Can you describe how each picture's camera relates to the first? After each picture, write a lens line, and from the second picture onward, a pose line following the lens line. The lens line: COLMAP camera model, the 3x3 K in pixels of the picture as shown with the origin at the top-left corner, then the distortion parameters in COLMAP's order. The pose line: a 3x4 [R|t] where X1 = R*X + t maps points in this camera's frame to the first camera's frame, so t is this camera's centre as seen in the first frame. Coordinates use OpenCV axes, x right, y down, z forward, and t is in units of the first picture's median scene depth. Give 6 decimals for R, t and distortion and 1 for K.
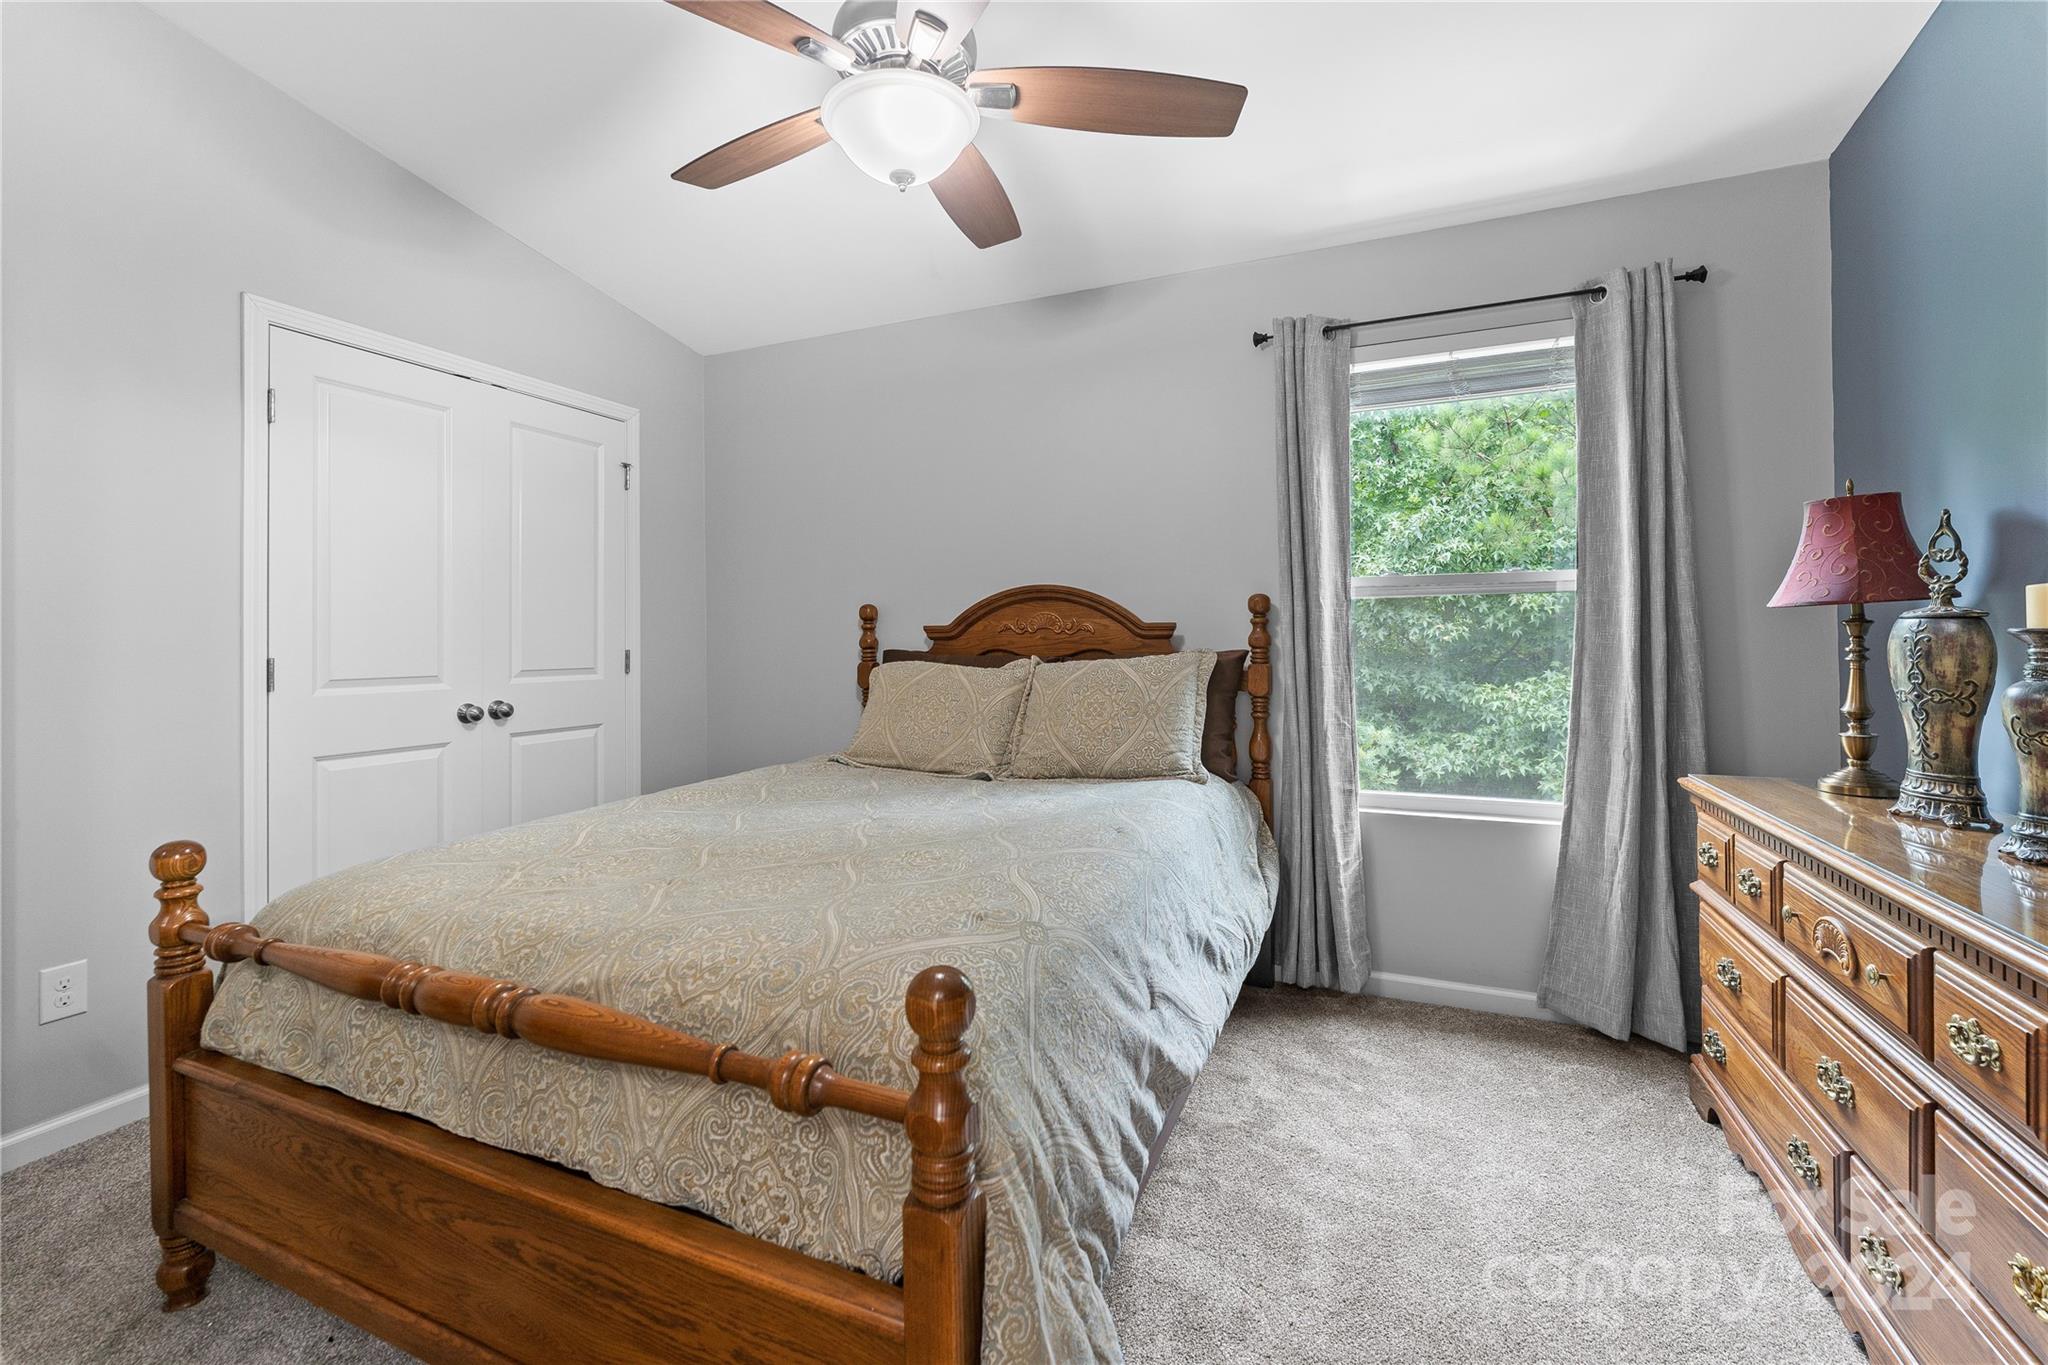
lens RADIAL K [[838.1, 0, 1031.8], [0, 838.1, 645.3], [0, 0, 1]] dist [-0.001294, -0.000171]
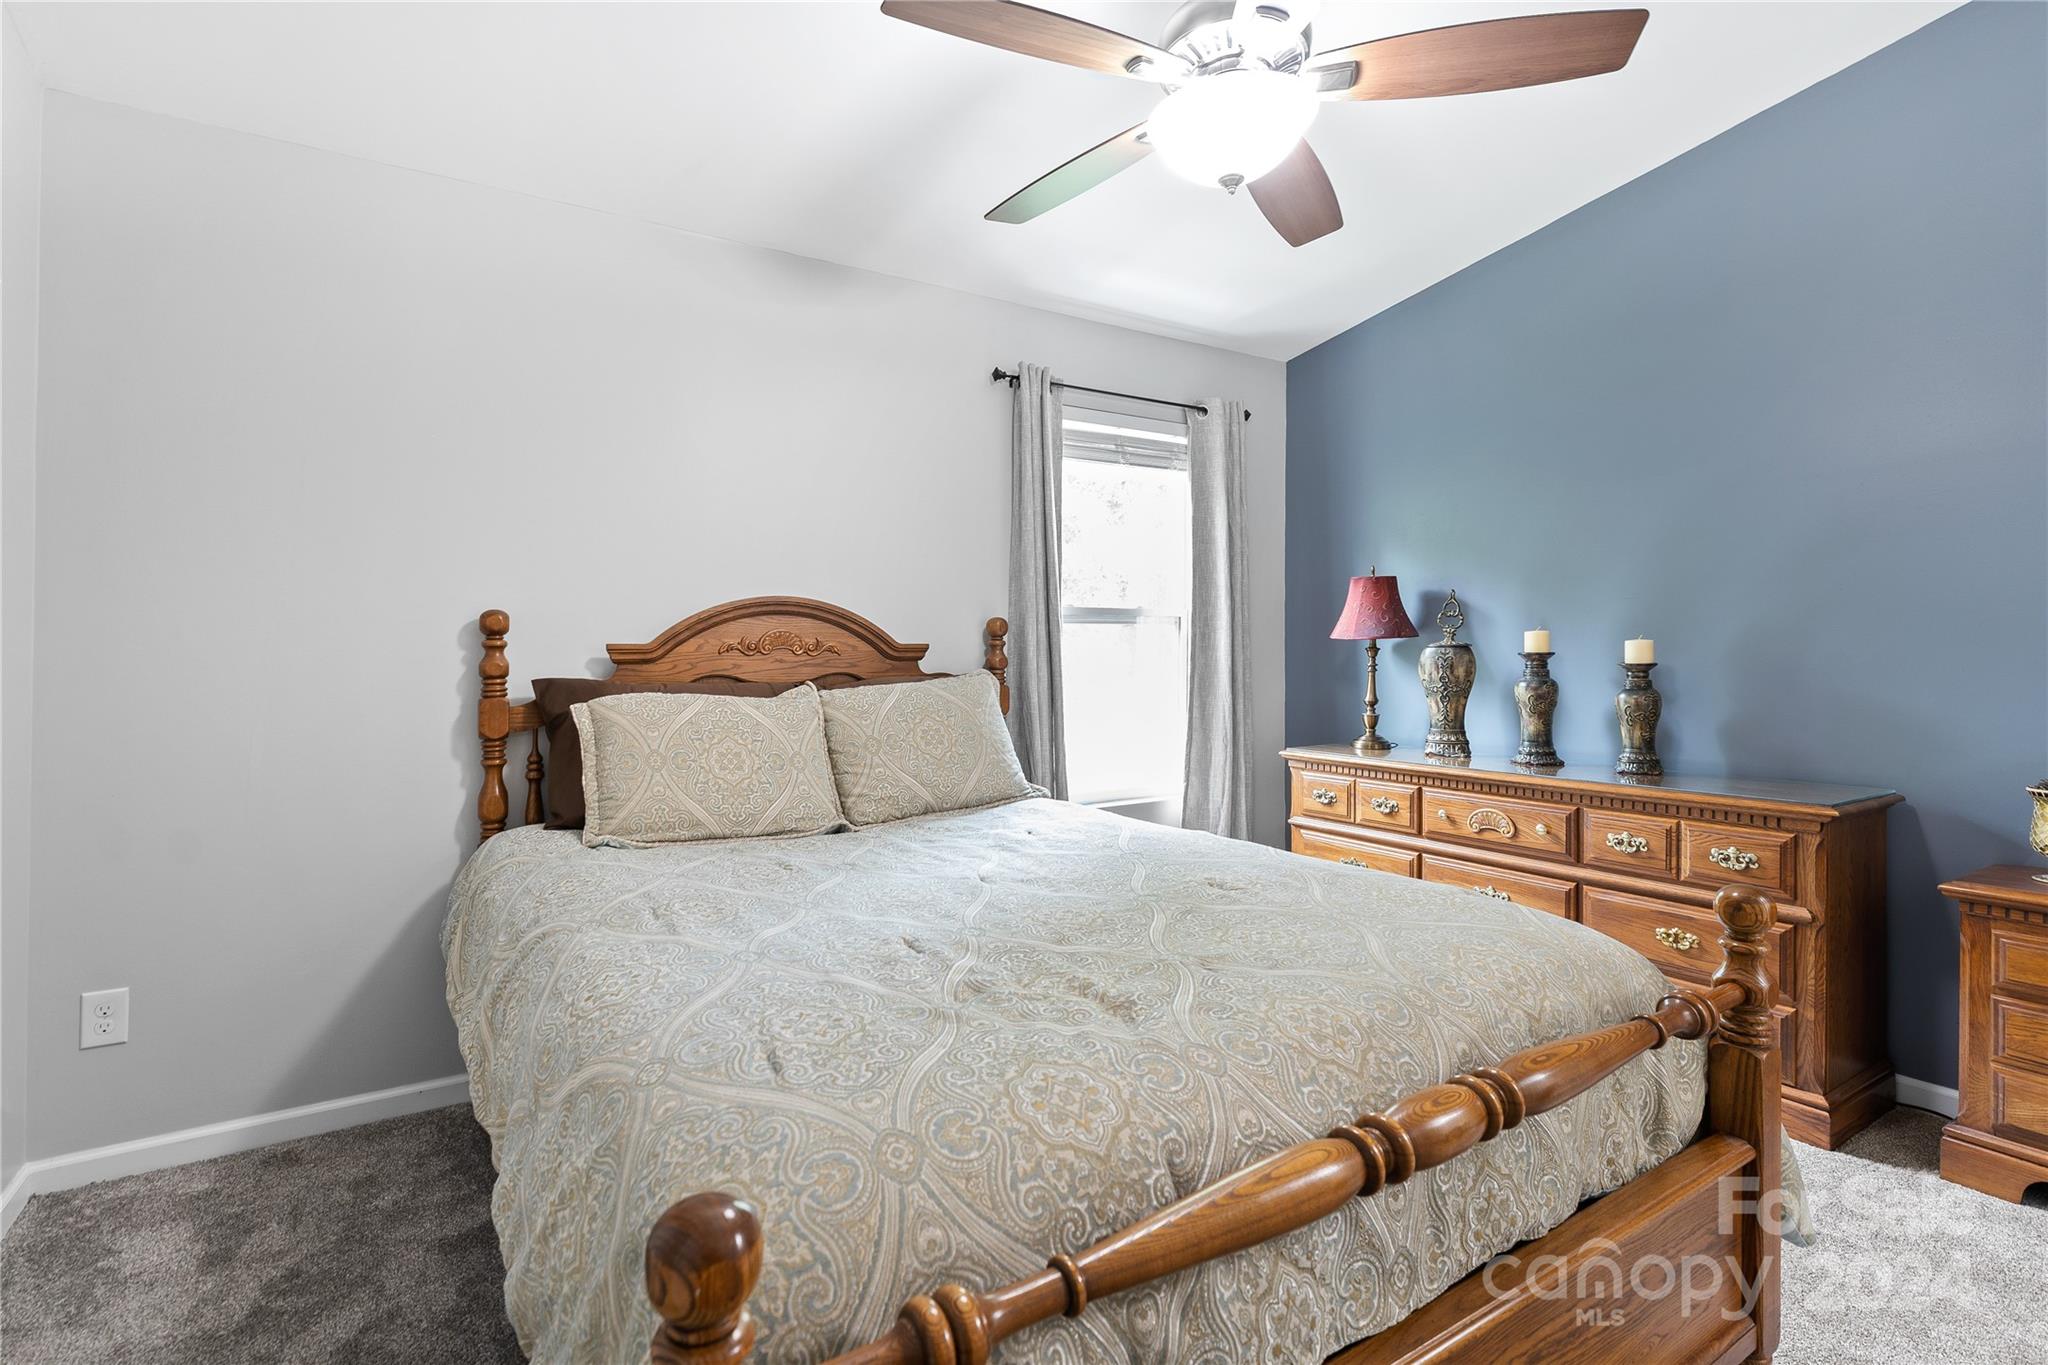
lens RADIAL K [[877.4, 0, 1032.0], [0, 877.4, 670.2], [0, 0, 1]] dist [-0.001945, -0.000154]
pose [[0.604987, -0.009851, 0.796174, -0.647422], [0.012208, 0.999921, 0.003095, 0.001285], [-0.796142, 0.007847, 0.605059, 0.341449]]
